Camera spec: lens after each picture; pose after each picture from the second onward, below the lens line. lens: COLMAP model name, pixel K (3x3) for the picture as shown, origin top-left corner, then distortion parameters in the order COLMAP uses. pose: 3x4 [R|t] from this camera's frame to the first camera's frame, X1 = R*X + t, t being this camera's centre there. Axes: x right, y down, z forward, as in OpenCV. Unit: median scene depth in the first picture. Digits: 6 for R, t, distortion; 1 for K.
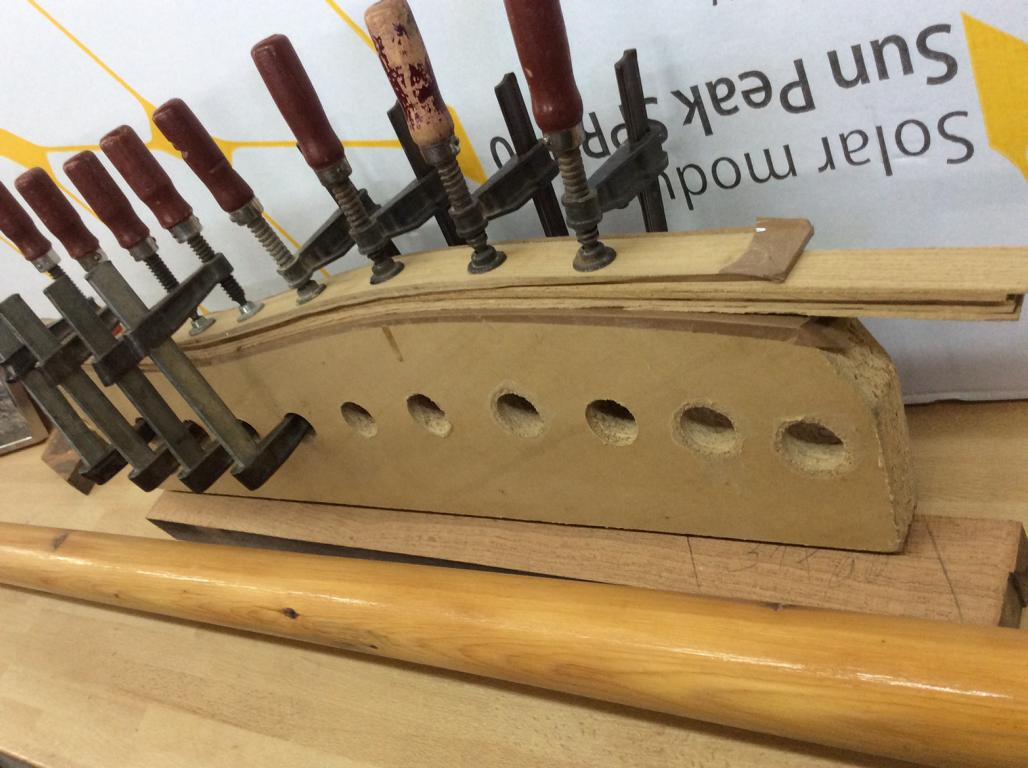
lens RADIAL K [[893.7, 0, 512.9], [0, 893.7, 359.2], [0, 0, 1]] dist [0.005896, -0.096849]
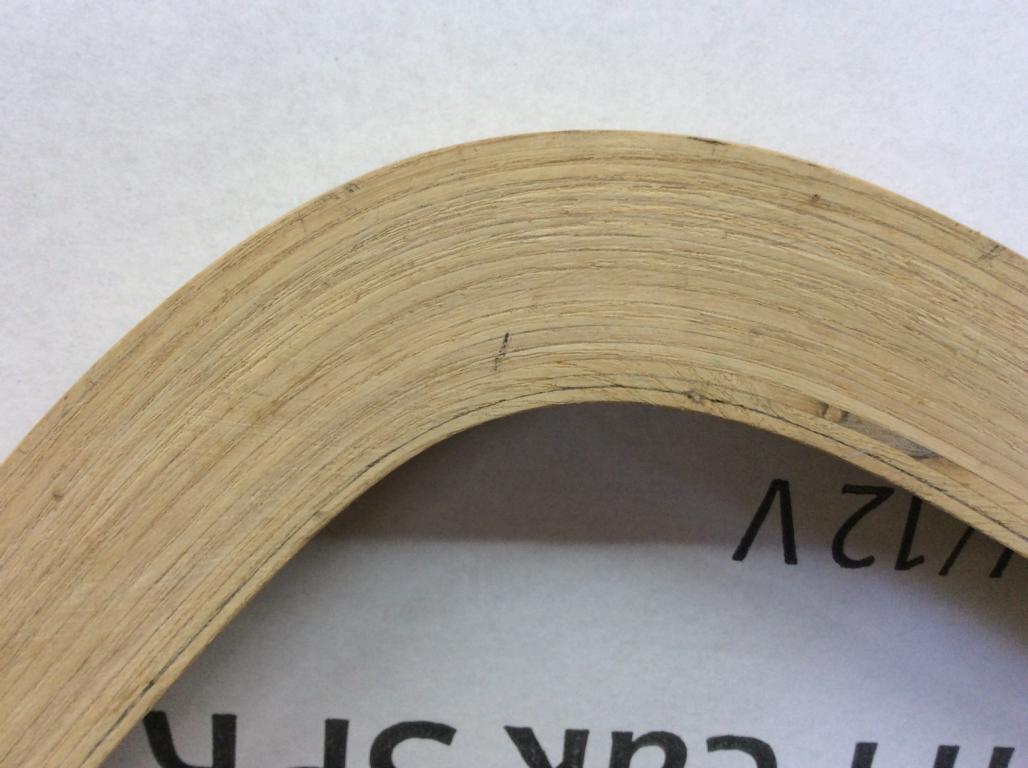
lens RADIAL K [[915.0, 0, 514.0], [0, 915.0, 384.0], [0, 0, 1]] dist [0.144755, -0.294119]
pose [[0.706320, 0.311814, 0.635519, -0.092709], [-0.087734, 0.929399, -0.358496, -0.303721], [-0.702435, 0.197456, 0.683810, 0.750844]]
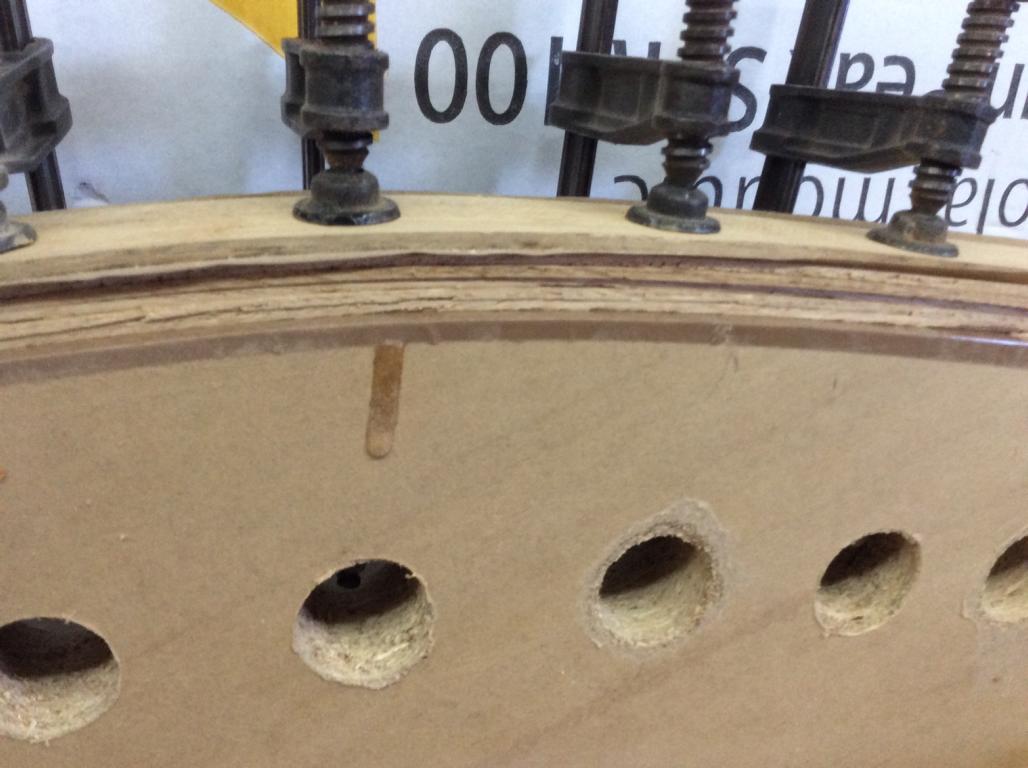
lens RADIAL K [[915.0, 0, 514.0], [0, 915.0, 384.0], [0, 0, 1]] dist [0.144755, -0.294119]
pose [[0.577397, 0.146326, 0.803244, -0.445187], [0.077172, 0.969624, -0.232109, 0.070188], [-0.812809, 0.196007, 0.548565, 0.872649]]
